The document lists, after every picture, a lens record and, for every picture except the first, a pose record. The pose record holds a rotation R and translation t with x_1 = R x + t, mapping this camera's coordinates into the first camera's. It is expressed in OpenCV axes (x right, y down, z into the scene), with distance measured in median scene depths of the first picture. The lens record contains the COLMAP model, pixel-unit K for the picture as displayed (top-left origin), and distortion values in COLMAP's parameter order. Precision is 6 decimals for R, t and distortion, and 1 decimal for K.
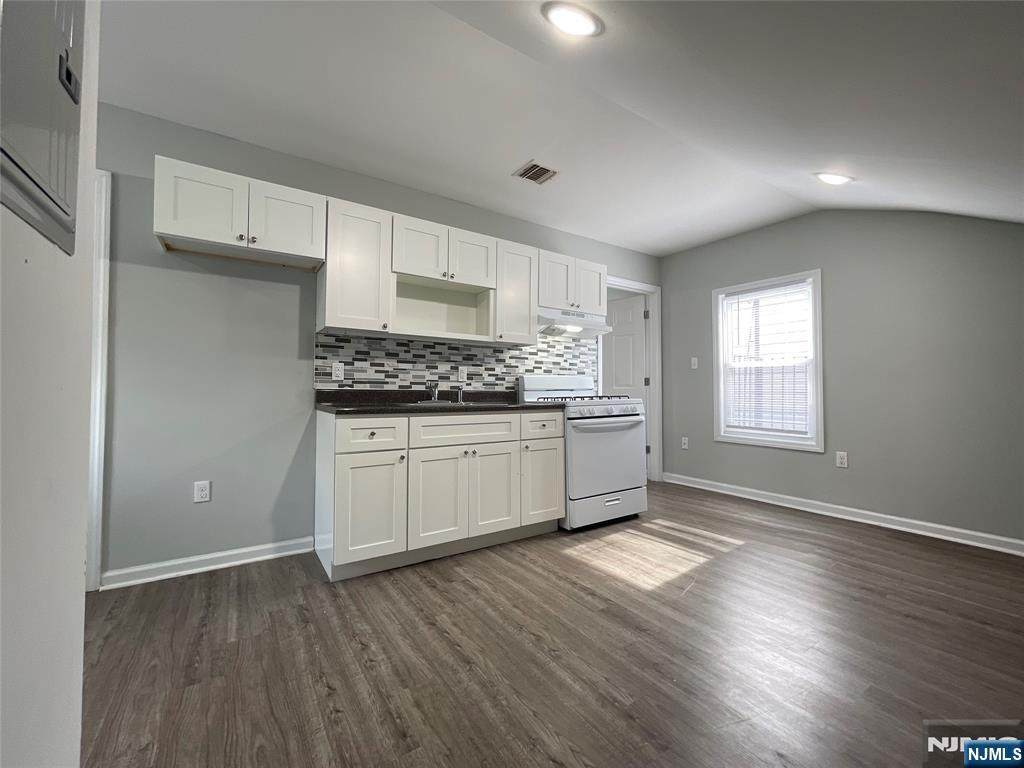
lens RADIAL K [[417.0, 0, 508.5], [0, 417.0, 380.6], [0, 0, 1]] dist [-0.007519, 0.004622]
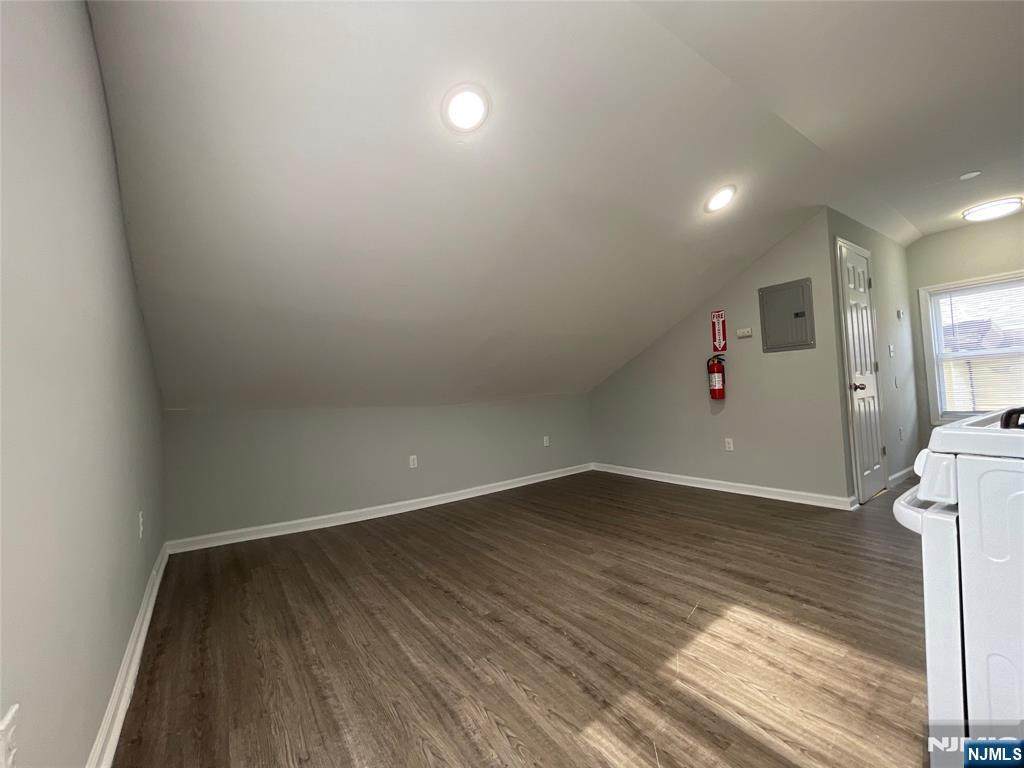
lens RADIAL K [[417.0, 0, 508.5], [0, 417.0, 380.6], [0, 0, 1]] dist [-0.007519, 0.004622]
pose [[-0.998148, 0.048025, -0.037327, 0.231020], [0.050010, 0.997276, -0.054211, 0.010982], [0.034622, -0.055978, -0.997832, 0.525283]]
